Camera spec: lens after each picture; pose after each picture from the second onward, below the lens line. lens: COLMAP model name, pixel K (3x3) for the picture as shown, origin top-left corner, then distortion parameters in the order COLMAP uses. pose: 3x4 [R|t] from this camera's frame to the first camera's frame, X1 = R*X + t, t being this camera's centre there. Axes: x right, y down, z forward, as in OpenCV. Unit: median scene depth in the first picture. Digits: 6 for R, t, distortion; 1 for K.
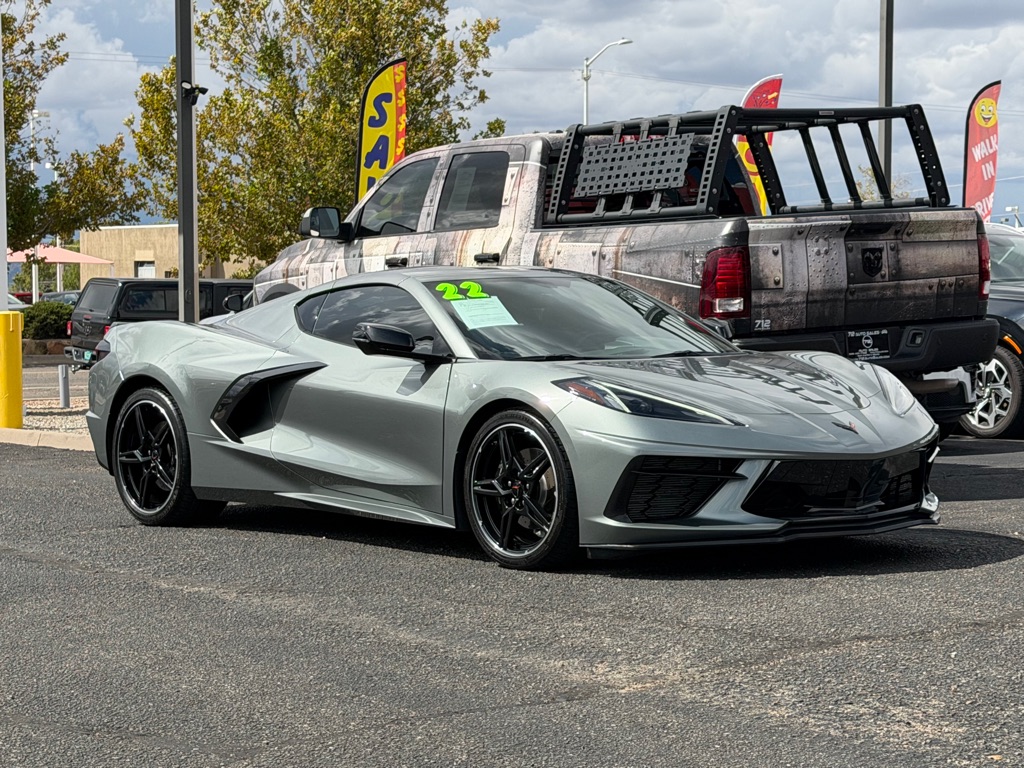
lens RADIAL K [[2277.4, 0, 539.2], [0, 2277.4, 386.8], [0, 0, 1]] dist [0.105810, 0.285312]
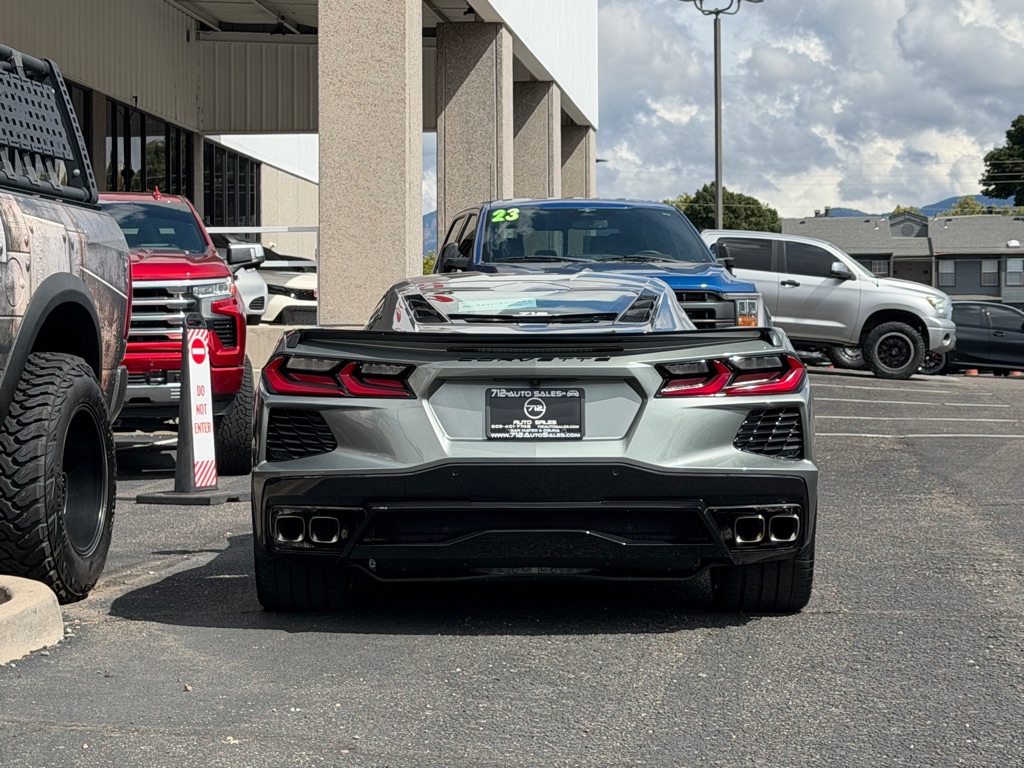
lens RADIAL K [[2281.0, 0, 517.9], [0, 2281.0, 375.3], [0, 0, 1]] dist [0.123894, 0.062985]
pose [[-0.756510, 0.008179, 0.653931, -0.516195], [0.036351, 0.998902, 0.029560, -0.033985], [-0.652971, 0.046134, -0.755976, 1.430465]]
